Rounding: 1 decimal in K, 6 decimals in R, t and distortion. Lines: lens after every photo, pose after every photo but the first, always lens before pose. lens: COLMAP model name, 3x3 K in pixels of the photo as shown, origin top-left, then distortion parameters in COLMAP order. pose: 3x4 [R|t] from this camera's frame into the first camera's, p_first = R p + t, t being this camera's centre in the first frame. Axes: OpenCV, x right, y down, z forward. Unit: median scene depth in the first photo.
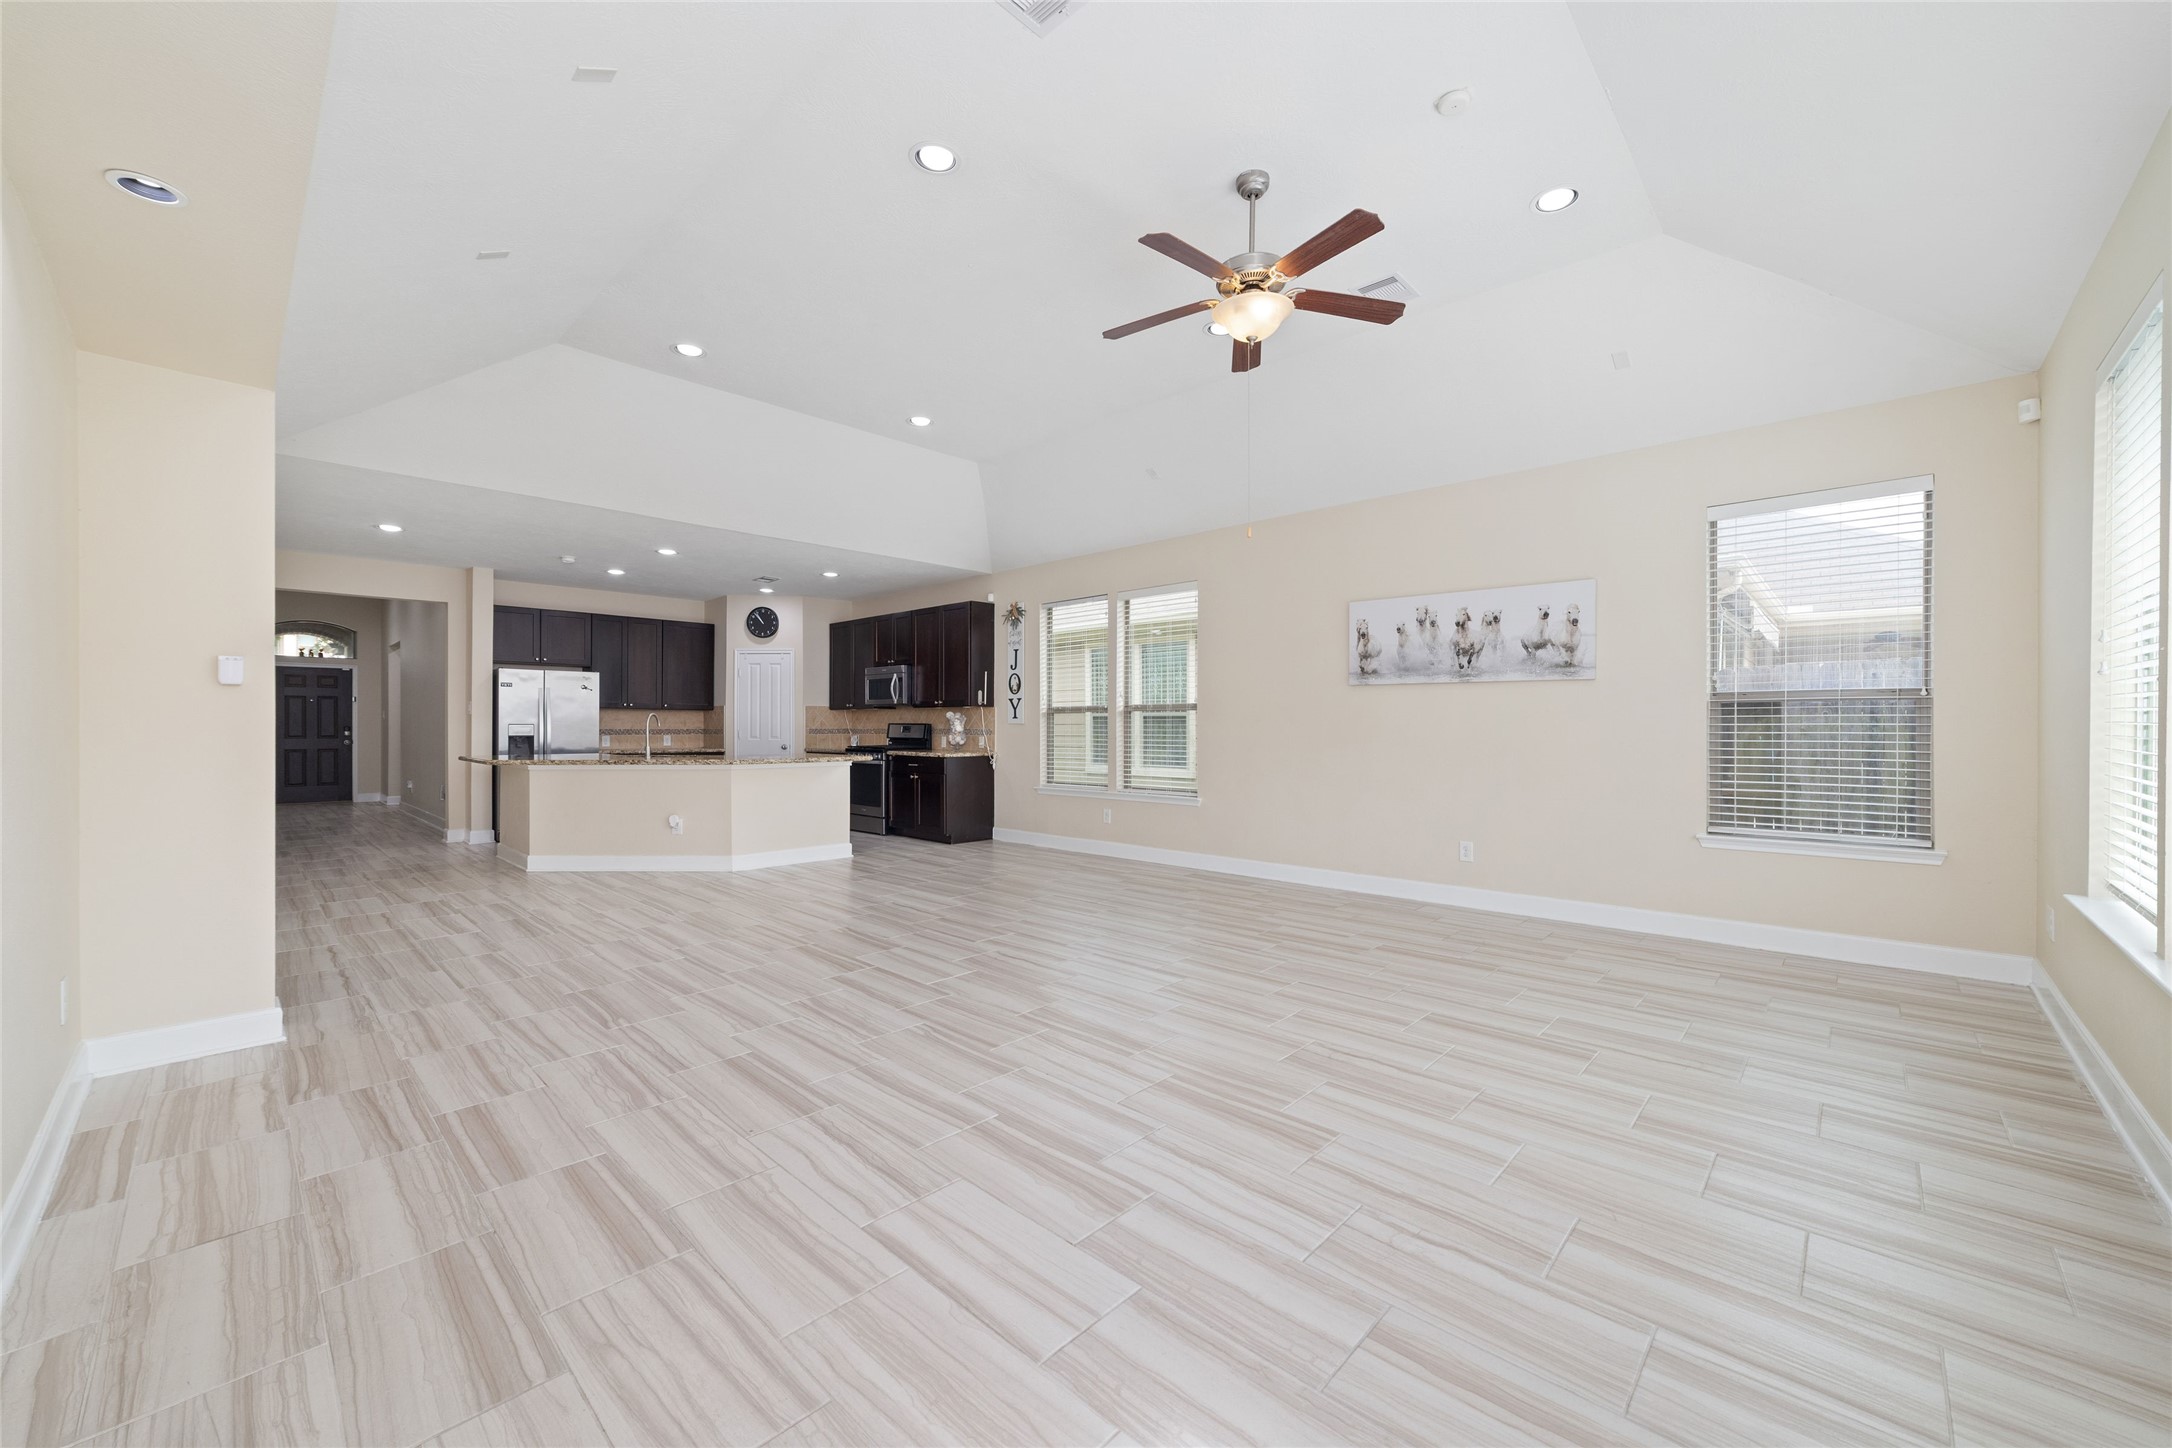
lens RADIAL K [[832.2, 0, 1081.2], [0, 832.2, 729.2], [0, 0, 1]] dist [-0.014804, 0.002412]
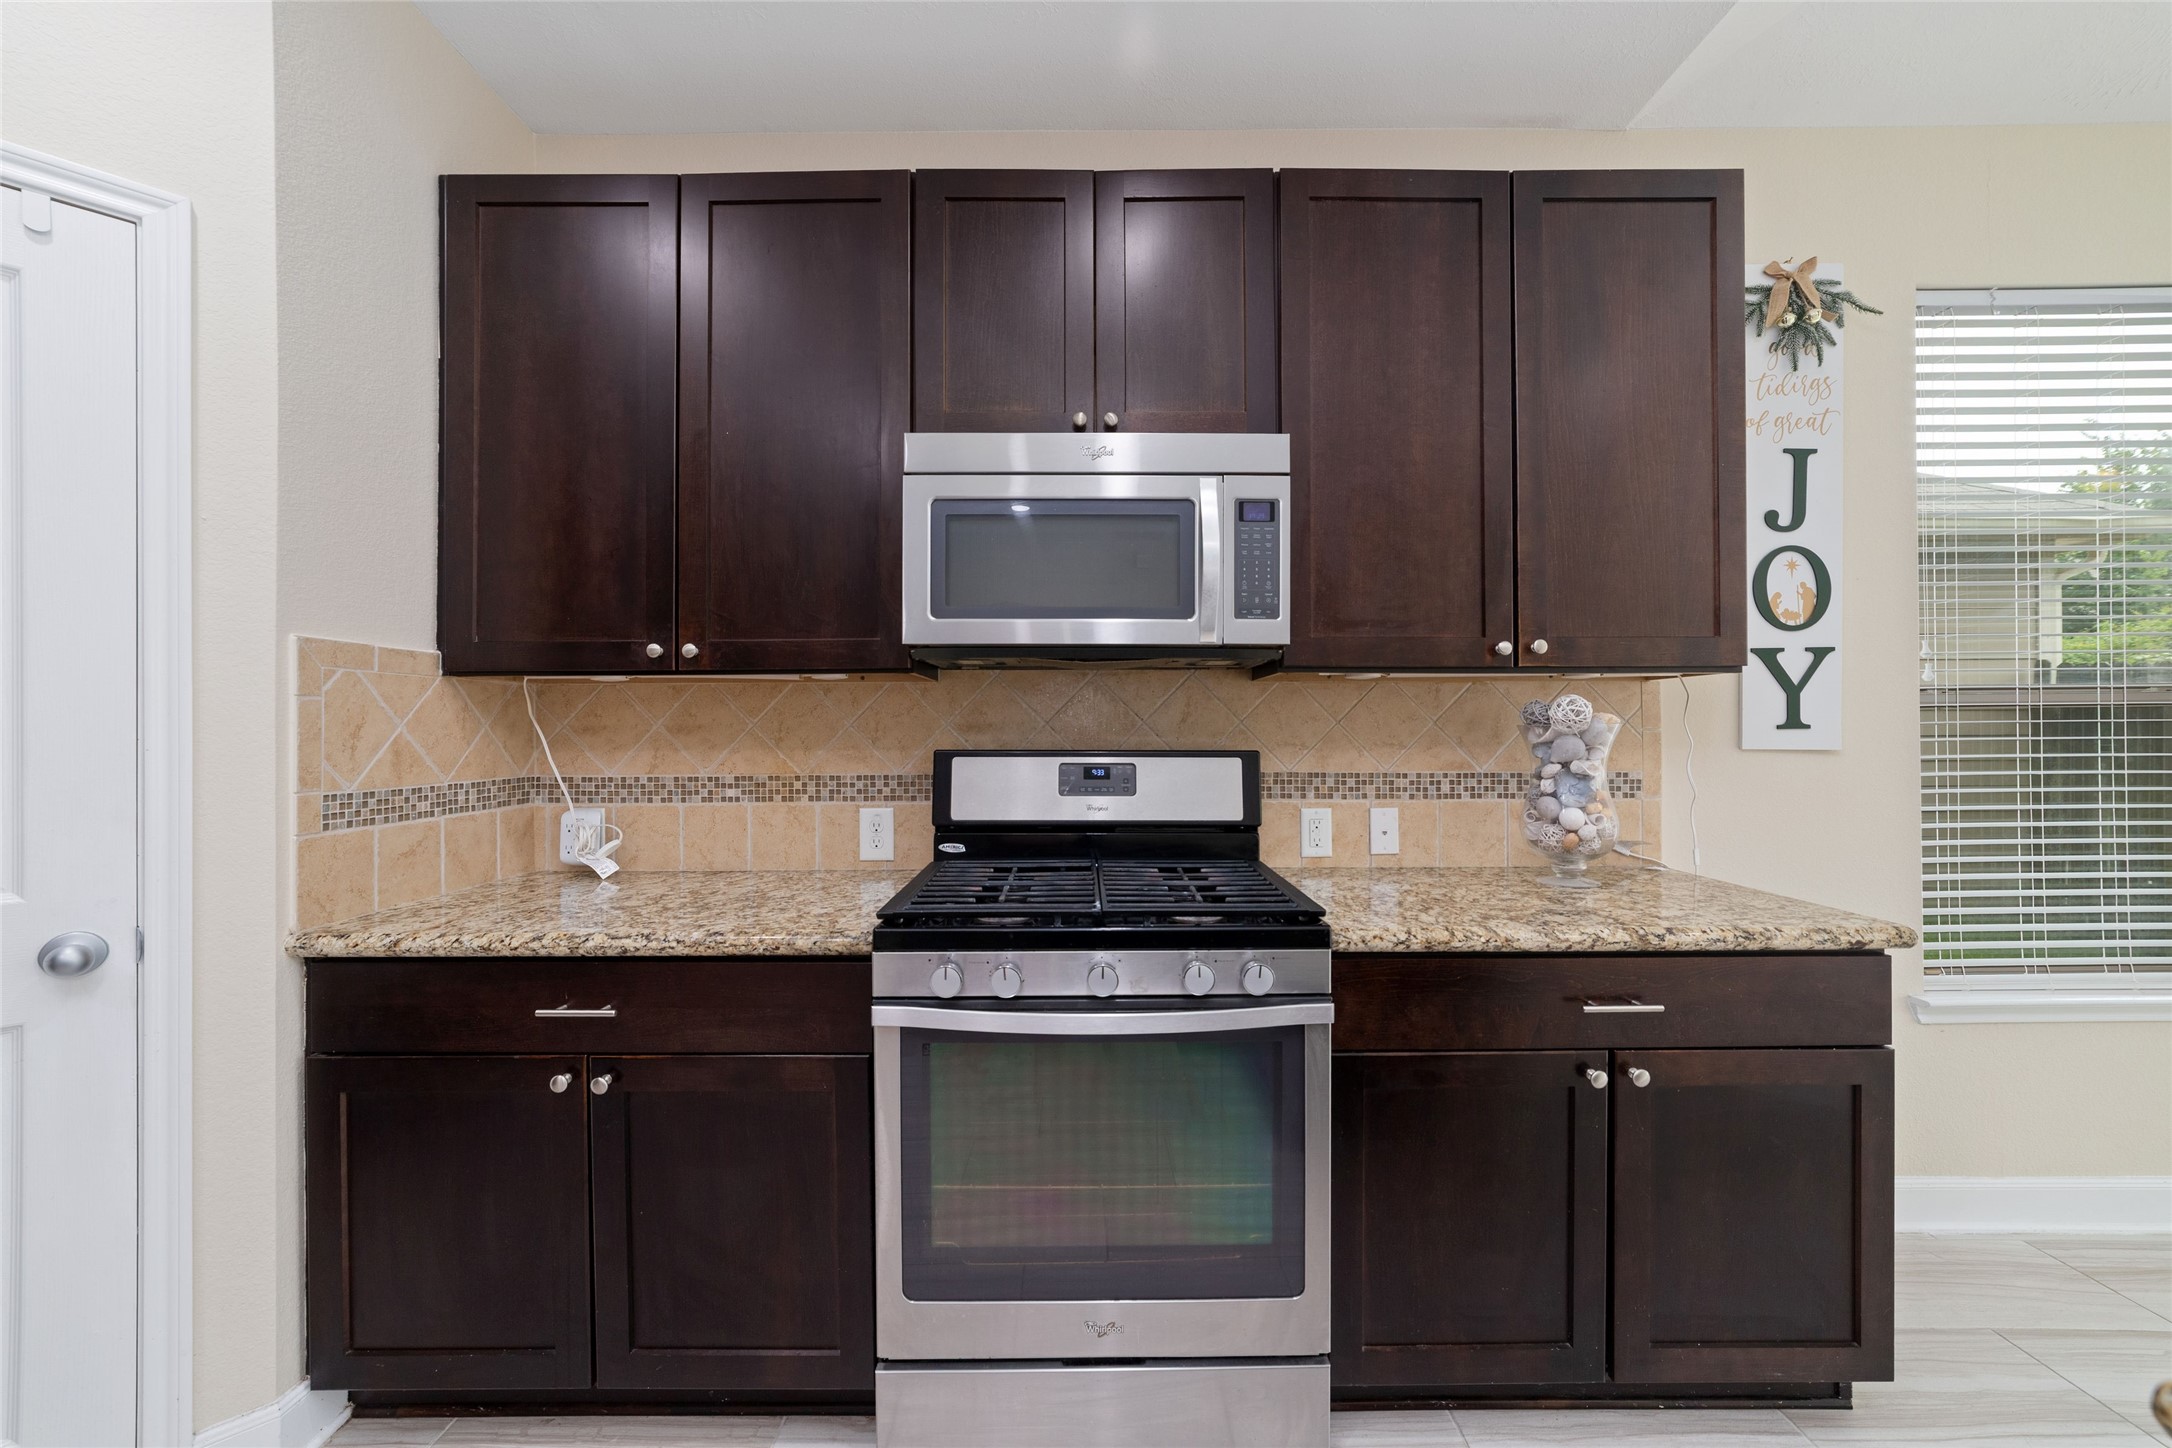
lens RADIAL K [[832.2, 0, 1088.6], [0, 832.2, 726.0], [0, 0, 1]] dist [-0.014804, 0.002412]
pose [[0.722886, -0.001101, 0.690966, -0.399831], [0.005545, 0.999976, -0.004208, -0.013634], [-0.690945, 0.006873, 0.722875, 0.972059]]
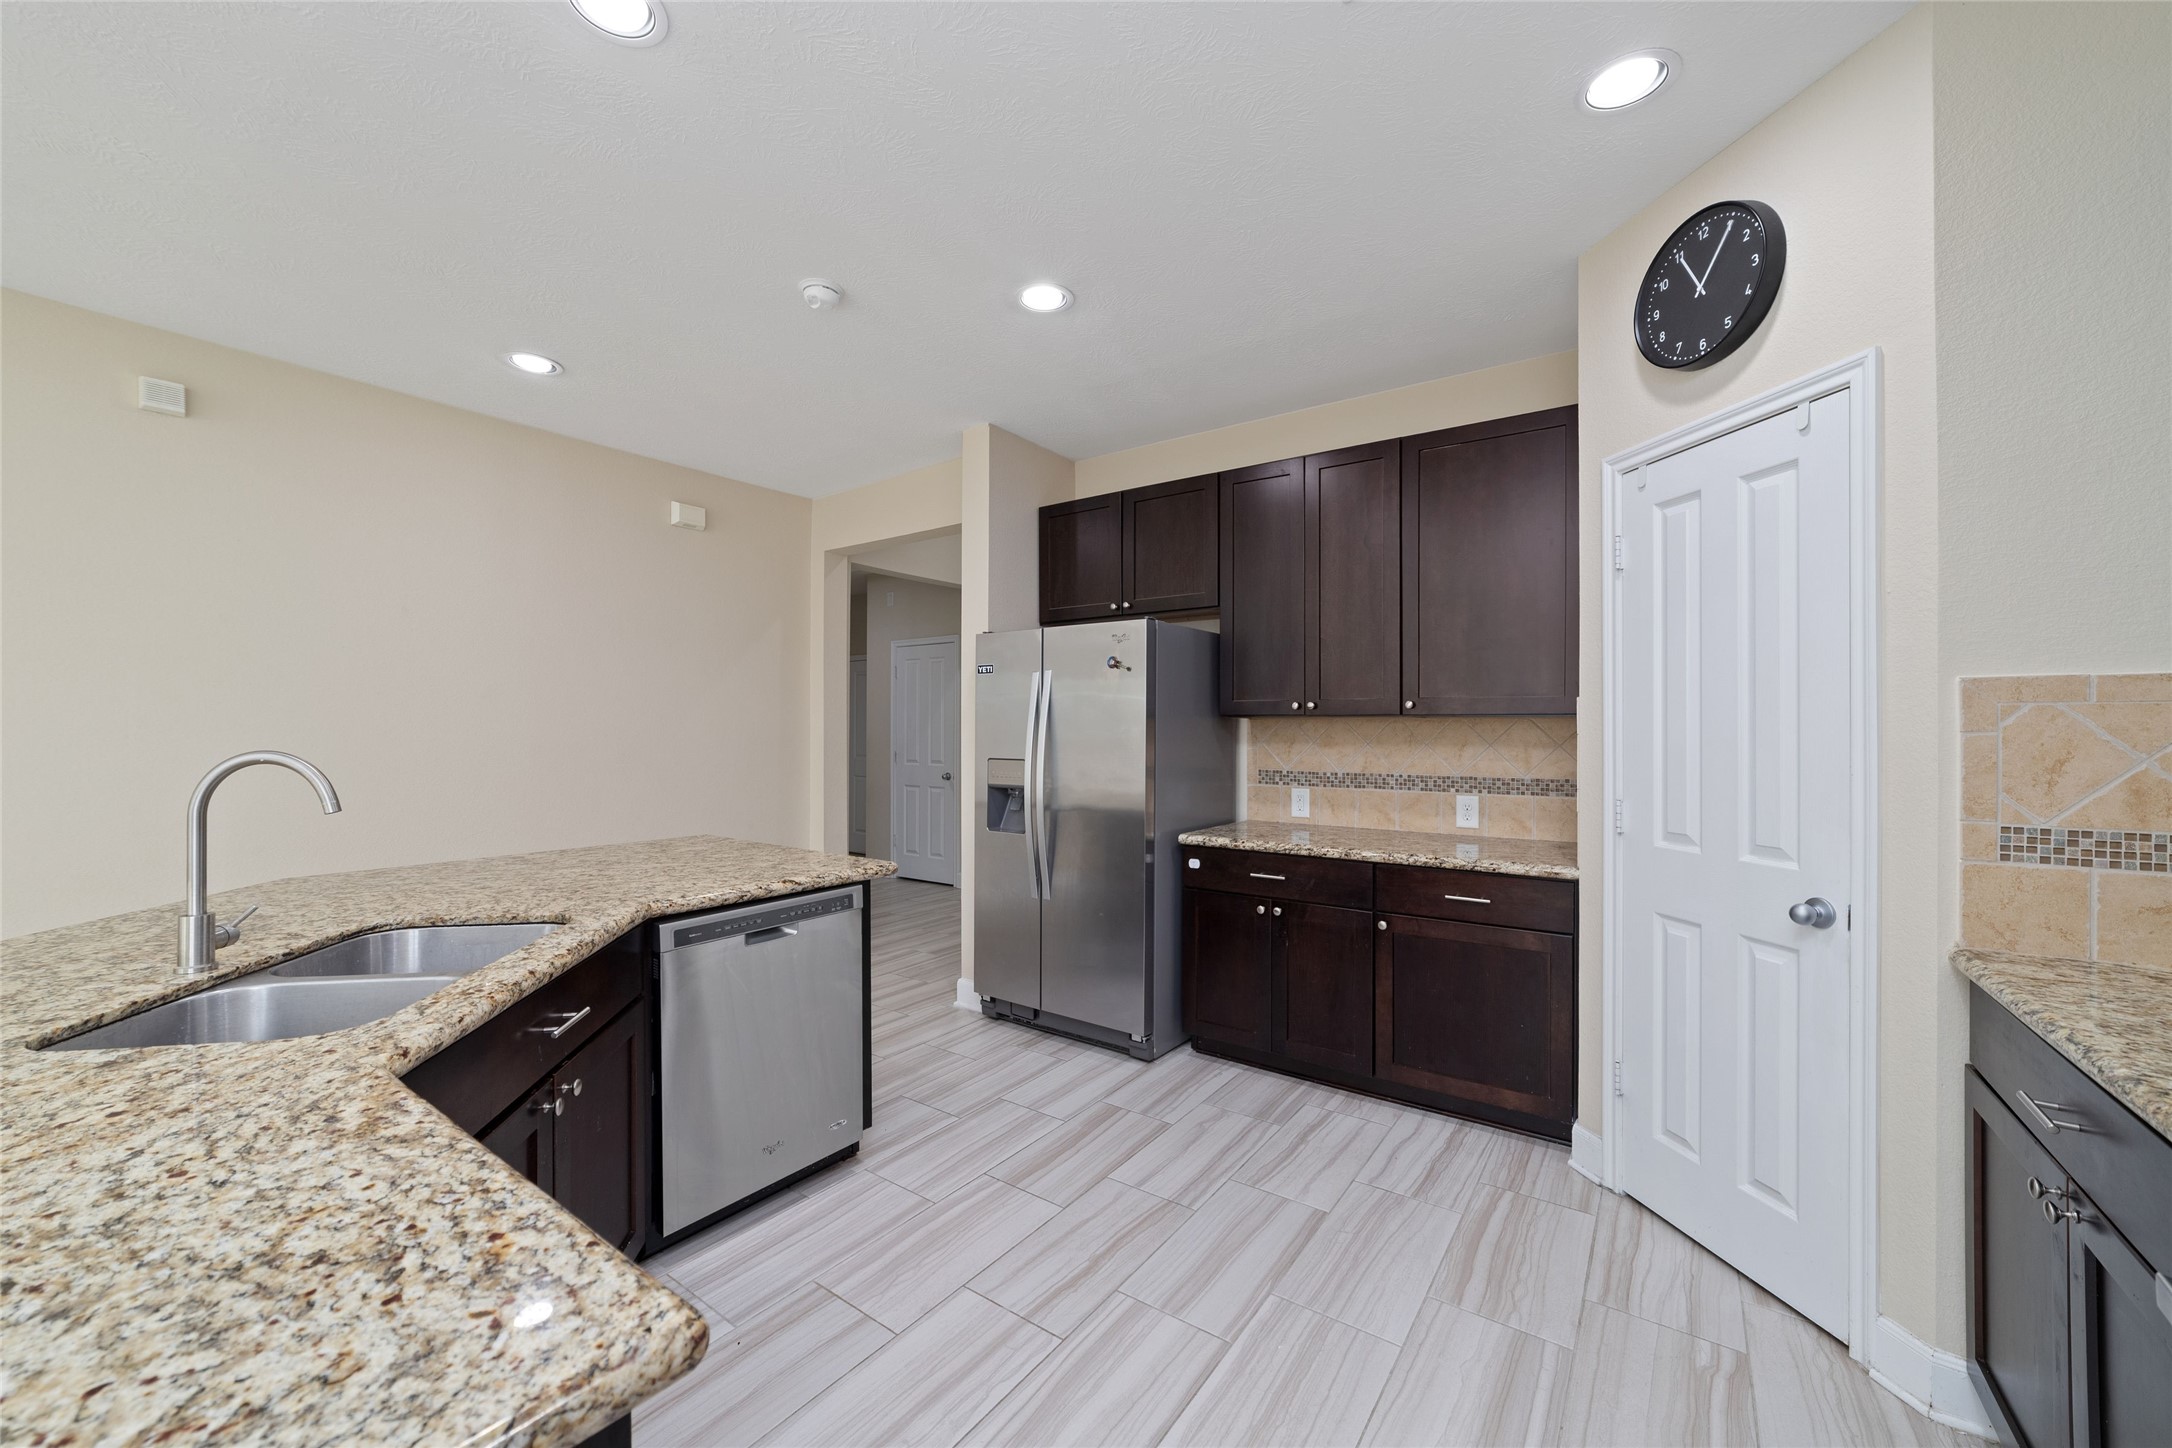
lens RADIAL K [[832.2, 0, 1076.3], [0, 832.2, 728.2], [0, 0, 1]] dist [-0.014804, 0.002412]
pose [[0.137842, -0.003881, -0.990447, -0.242565], [-0.003609, 0.999984, -0.004421, -0.020937], [0.990448, 0.004184, 0.137826, 0.982338]]
